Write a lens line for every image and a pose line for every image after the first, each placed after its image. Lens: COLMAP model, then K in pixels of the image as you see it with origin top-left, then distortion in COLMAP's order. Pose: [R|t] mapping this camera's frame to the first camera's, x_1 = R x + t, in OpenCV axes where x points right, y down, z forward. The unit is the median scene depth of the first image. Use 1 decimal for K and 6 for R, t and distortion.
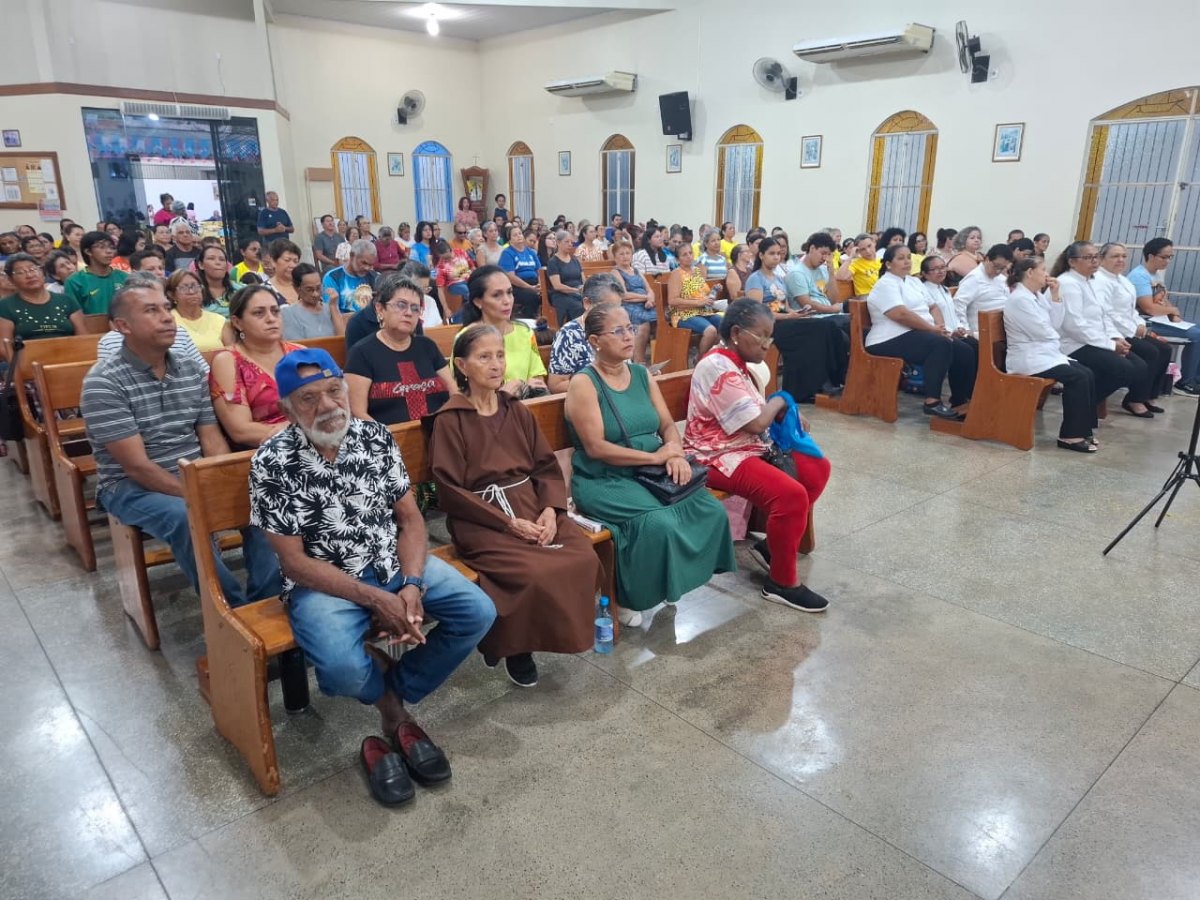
lens RADIAL K [[866.2, 0, 606.1], [0, 866.2, 455.2], [0, 0, 1]] dist [0.061269, -0.030511]
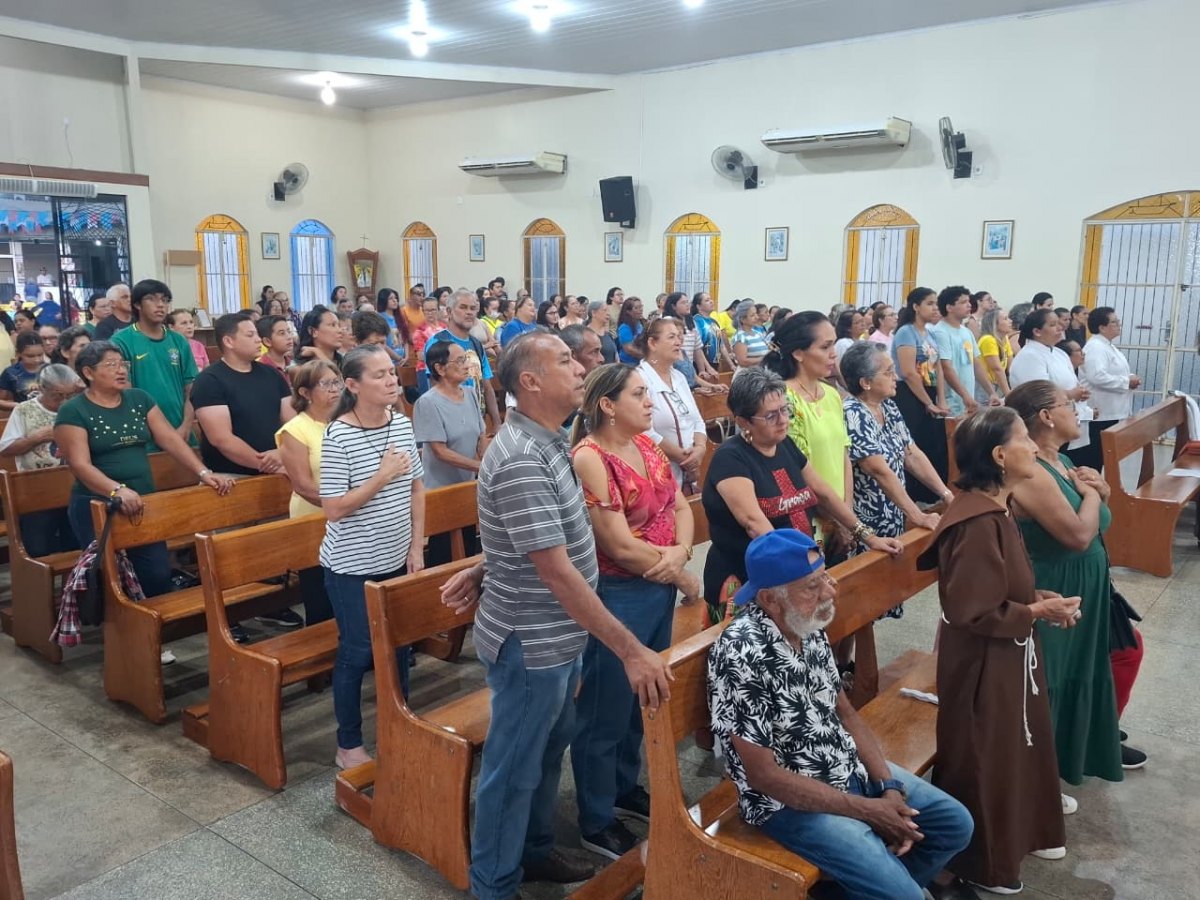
lens RADIAL K [[1011.7, 0, 588.1], [0, 1011.7, 453.8], [0, 0, 1]] dist [0.115199, -0.105198]
pose [[0.985422, -0.024182, 0.168400, -0.148484], [0.042620, 0.993372, -0.106750, -0.019642], [-0.164703, 0.112371, 0.979921, 0.001156]]
